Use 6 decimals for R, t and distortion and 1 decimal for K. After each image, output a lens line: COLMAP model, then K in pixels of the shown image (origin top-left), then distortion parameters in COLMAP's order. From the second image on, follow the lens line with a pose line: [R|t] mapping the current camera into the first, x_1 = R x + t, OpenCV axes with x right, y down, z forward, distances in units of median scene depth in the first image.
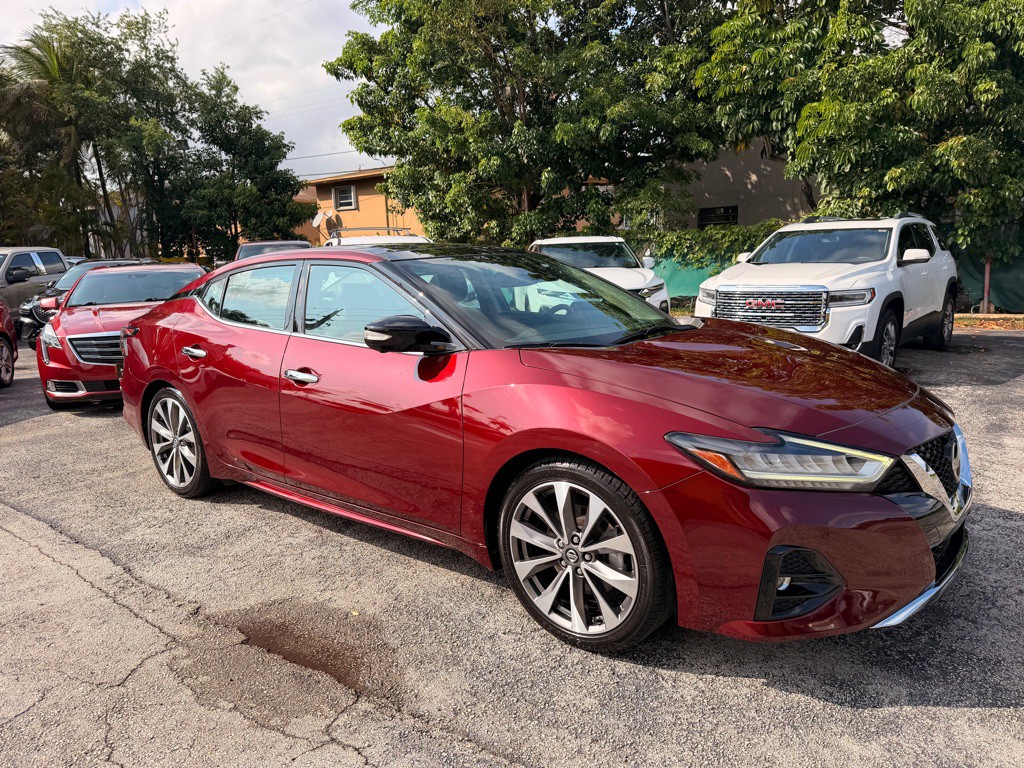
lens RADIAL K [[726.4, 0, 503.4], [0, 726.4, 389.1], [0, 0, 1]] dist [0.022912, -0.033044]
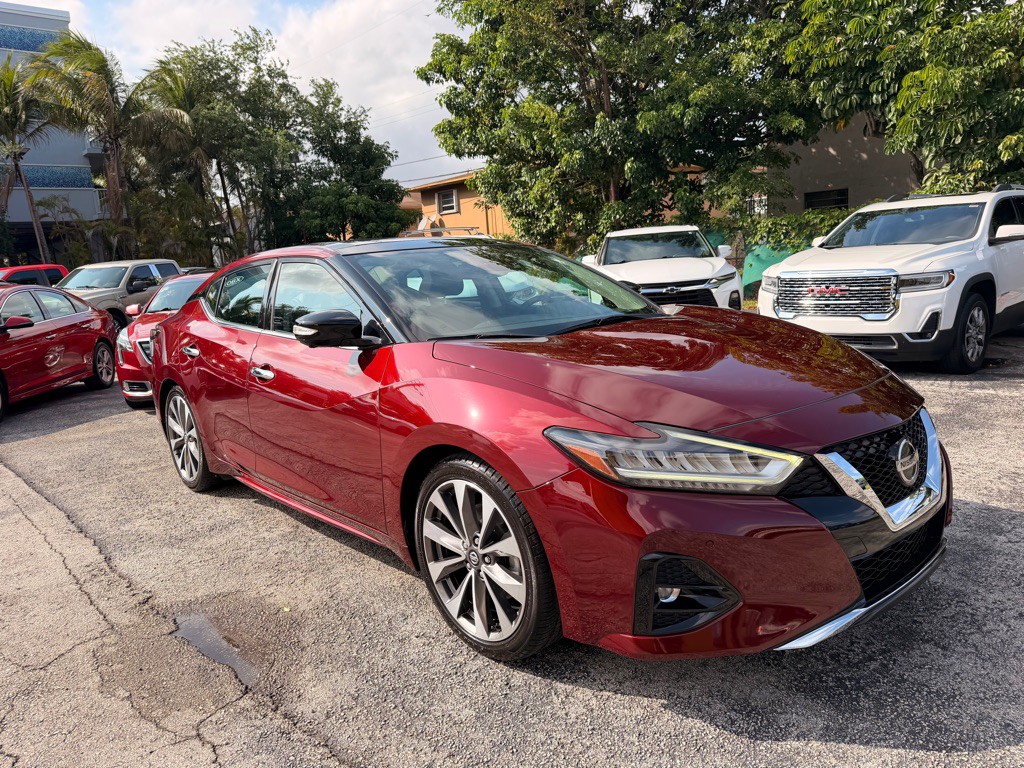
lens RADIAL K [[726.4, 0, 502.2], [0, 726.4, 389.5], [0, 0, 1]] dist [0.022912, -0.033044]
pose [[0.987364, -0.007436, -0.158295, 0.161171], [0.007848, 0.999967, 0.001978, 0.004504], [0.158275, -0.003195, 0.987390, 0.039754]]
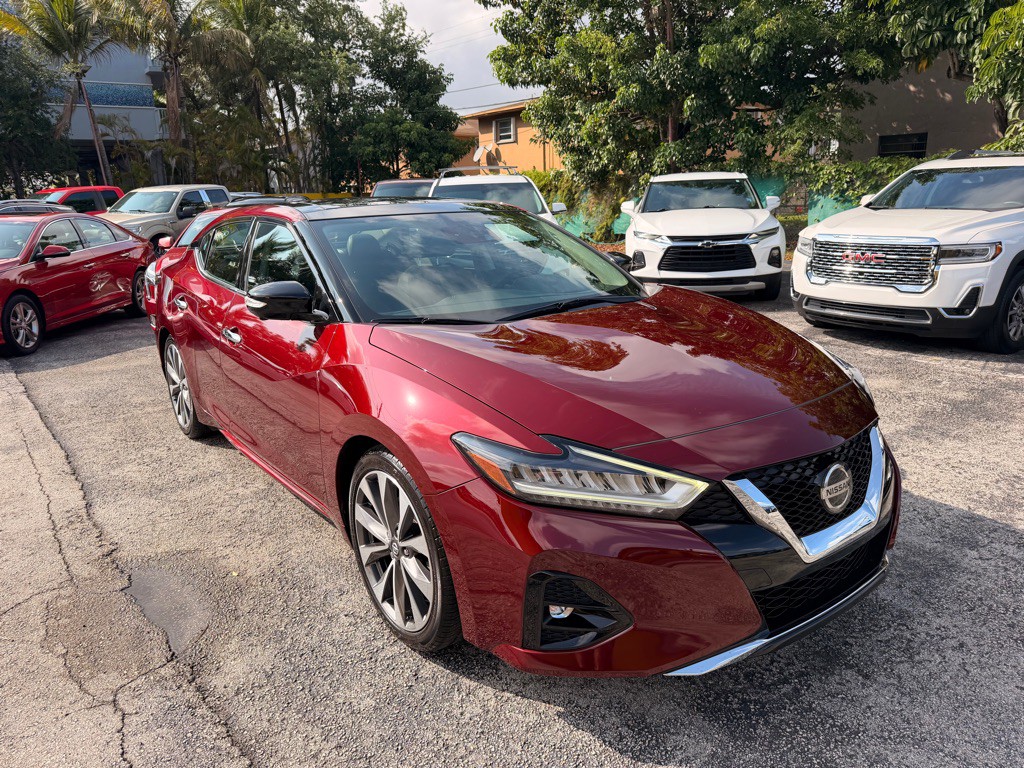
lens RADIAL K [[726.4, 0, 501.4], [0, 726.4, 389.6], [0, 0, 1]] dist [0.022912, -0.033044]
pose [[0.971191, 0.062226, -0.230035, 0.248224], [-0.041309, 0.994653, 0.094657, -0.041393], [0.234695, -0.082427, 0.968568, 0.073013]]
